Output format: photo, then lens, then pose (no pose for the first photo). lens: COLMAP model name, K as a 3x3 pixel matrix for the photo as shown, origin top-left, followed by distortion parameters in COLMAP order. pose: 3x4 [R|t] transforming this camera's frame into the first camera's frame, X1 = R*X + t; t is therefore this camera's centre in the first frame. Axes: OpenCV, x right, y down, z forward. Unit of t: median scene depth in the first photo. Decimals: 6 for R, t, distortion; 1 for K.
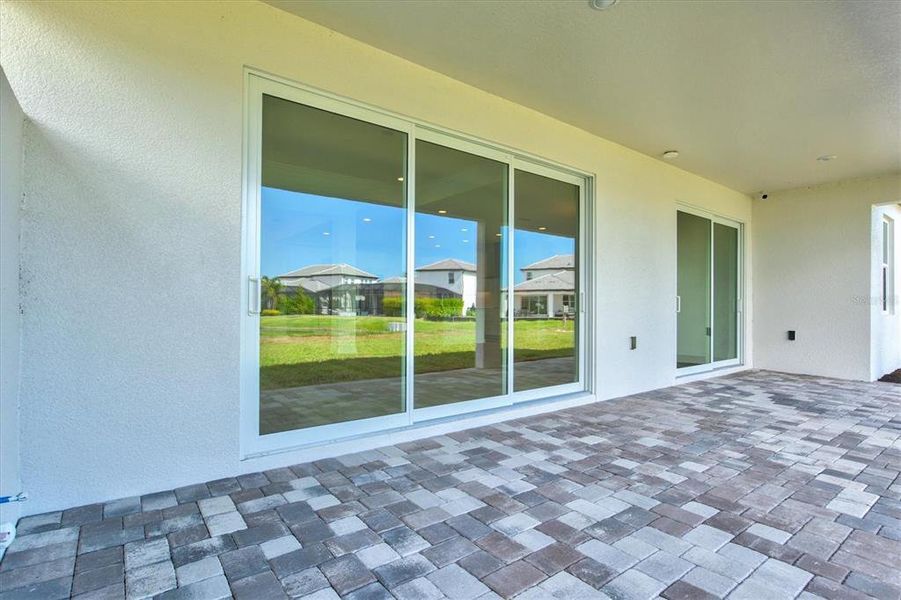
lens RADIAL K [[431.1, 0, 445.0], [0, 431.1, 296.7], [0, 0, 1]] dist [-0.018720, 0.000971]
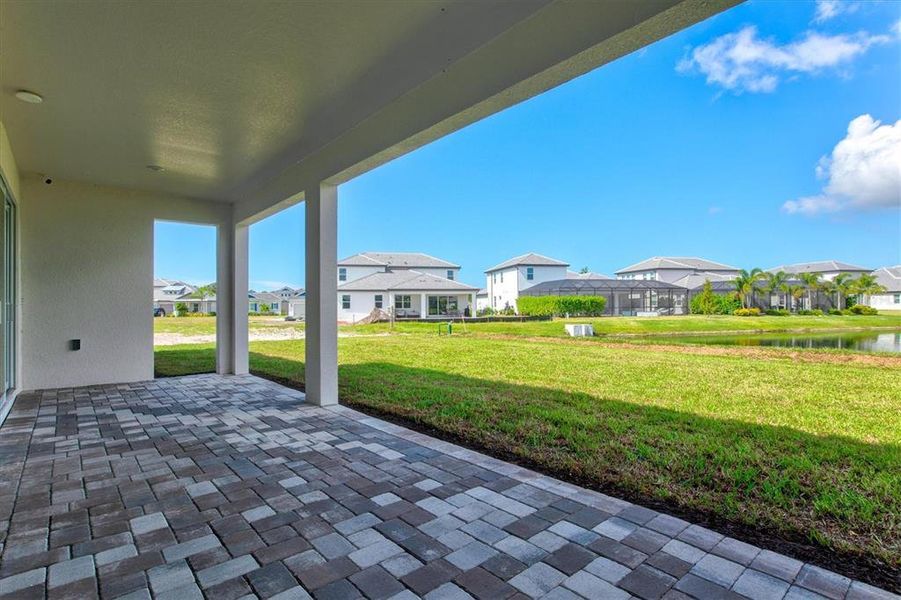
lens RADIAL K [[461.5, 0, 457.2], [0, 461.5, 300.9], [0, 0, 1]] dist [-0.013127, 0.001596]
pose [[-0.101571, 0.013178, 0.994741, -0.452443], [-0.014233, 0.999791, -0.014698, 0.009323], [-0.994726, -0.015652, -0.101363, 0.729593]]
